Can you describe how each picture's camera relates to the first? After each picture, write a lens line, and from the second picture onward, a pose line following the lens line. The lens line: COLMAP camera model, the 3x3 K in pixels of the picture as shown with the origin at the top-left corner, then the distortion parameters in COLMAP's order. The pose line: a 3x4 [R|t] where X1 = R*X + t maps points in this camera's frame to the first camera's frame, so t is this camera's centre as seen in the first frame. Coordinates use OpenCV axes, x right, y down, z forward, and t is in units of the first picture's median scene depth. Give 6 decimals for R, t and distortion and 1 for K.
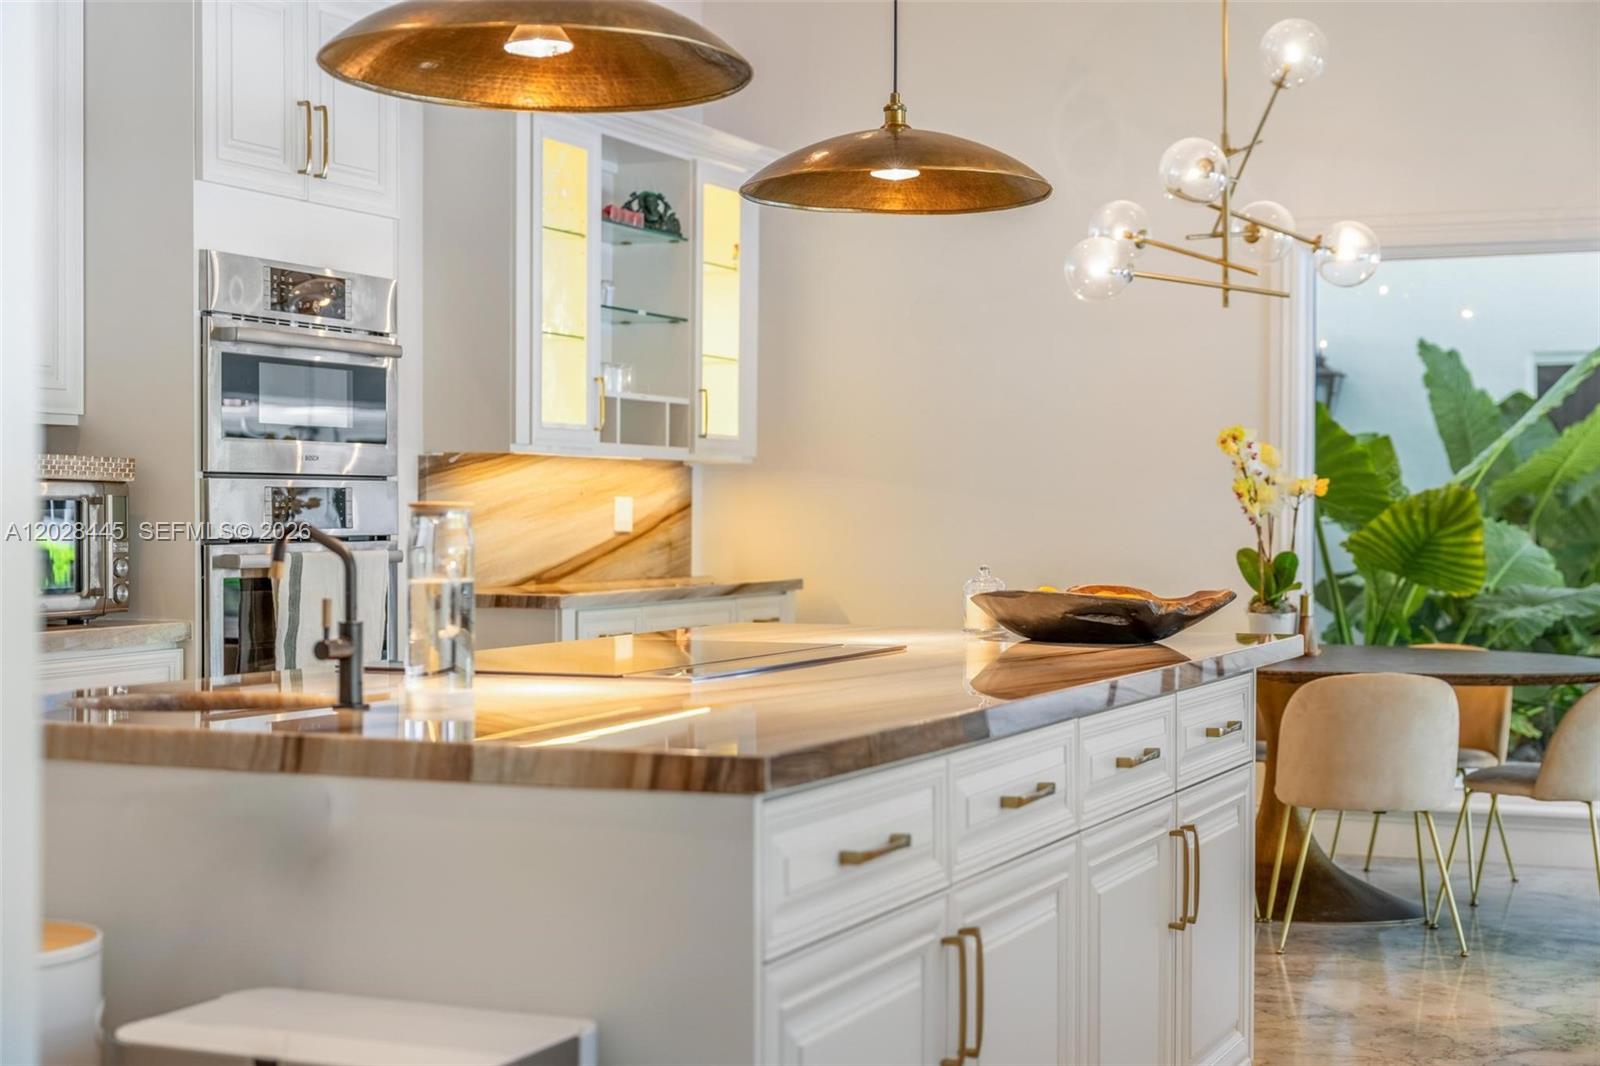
lens RADIAL K [[2294.0, 0, 848.8], [0, 2294.0, 573.4], [0, 0, 1]] dist [-0.005584, 0.000000]
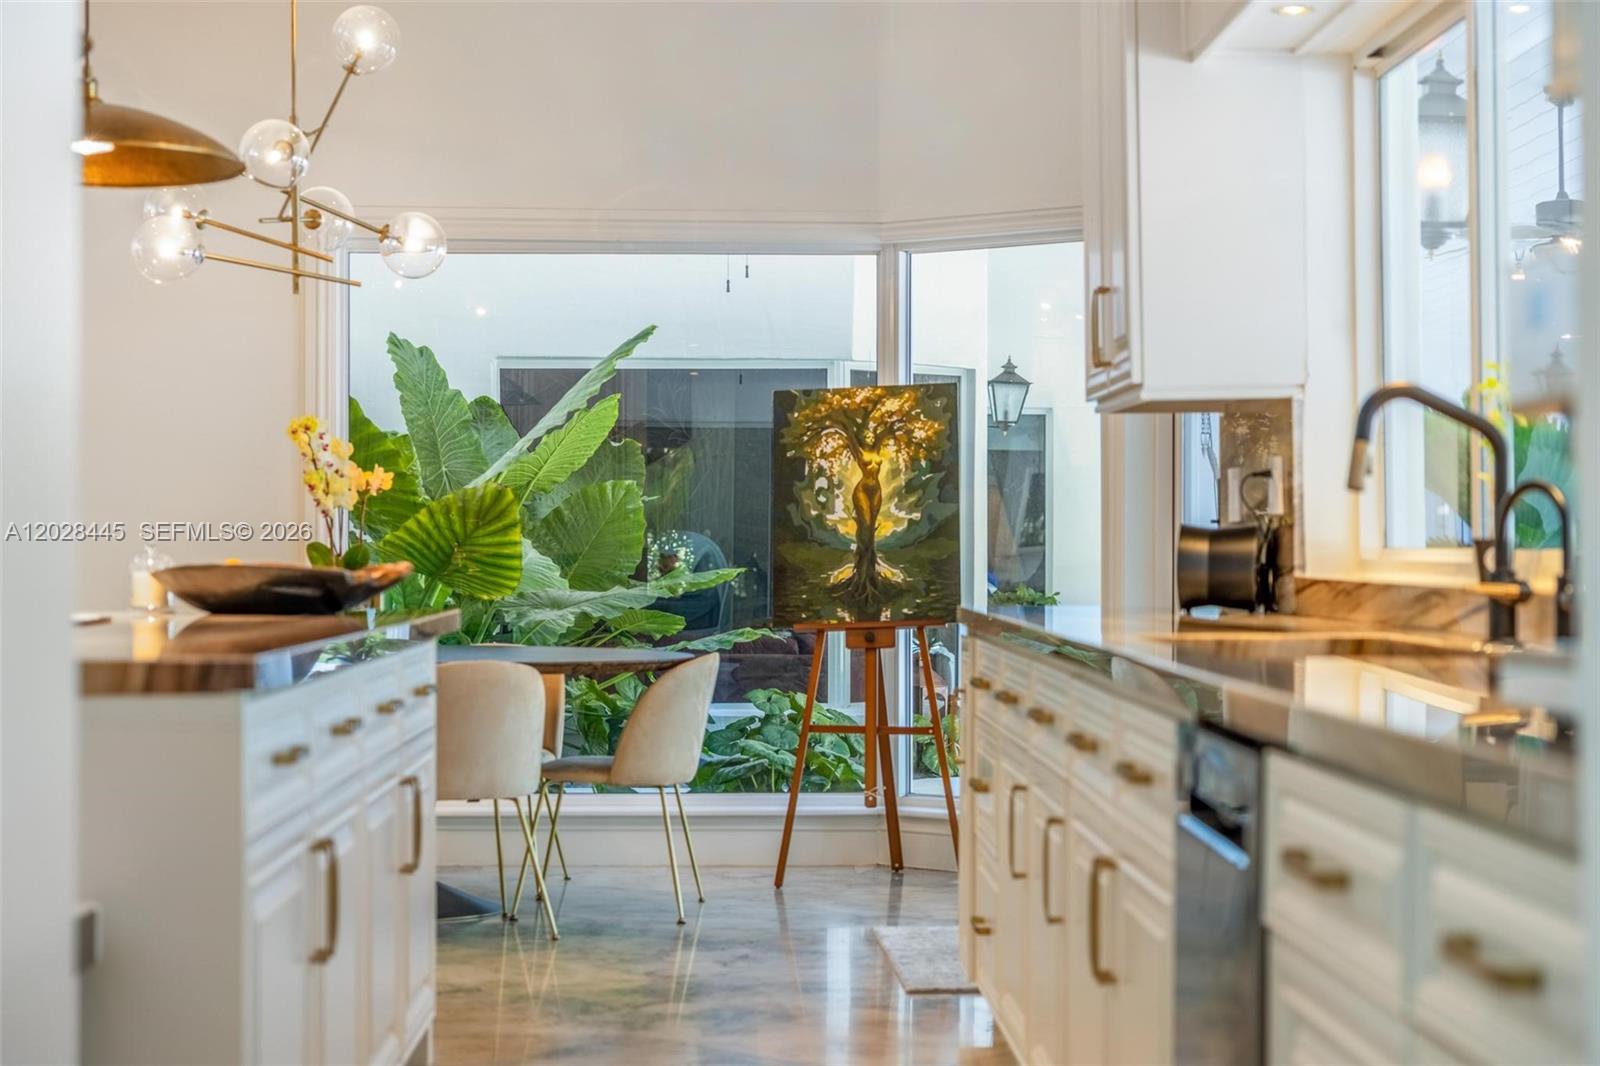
lens RADIAL K [[2714.8, 0, 798.5], [0, 2714.8, 532.3], [0, 0, 1]] dist [-0.093833, 0.000000]
pose [[0.905550, 0.004095, 0.424221, -0.127734], [0.009202, 0.999529, -0.029290, 0.020252], [-0.424141, 0.030427, 0.905085, -0.122029]]
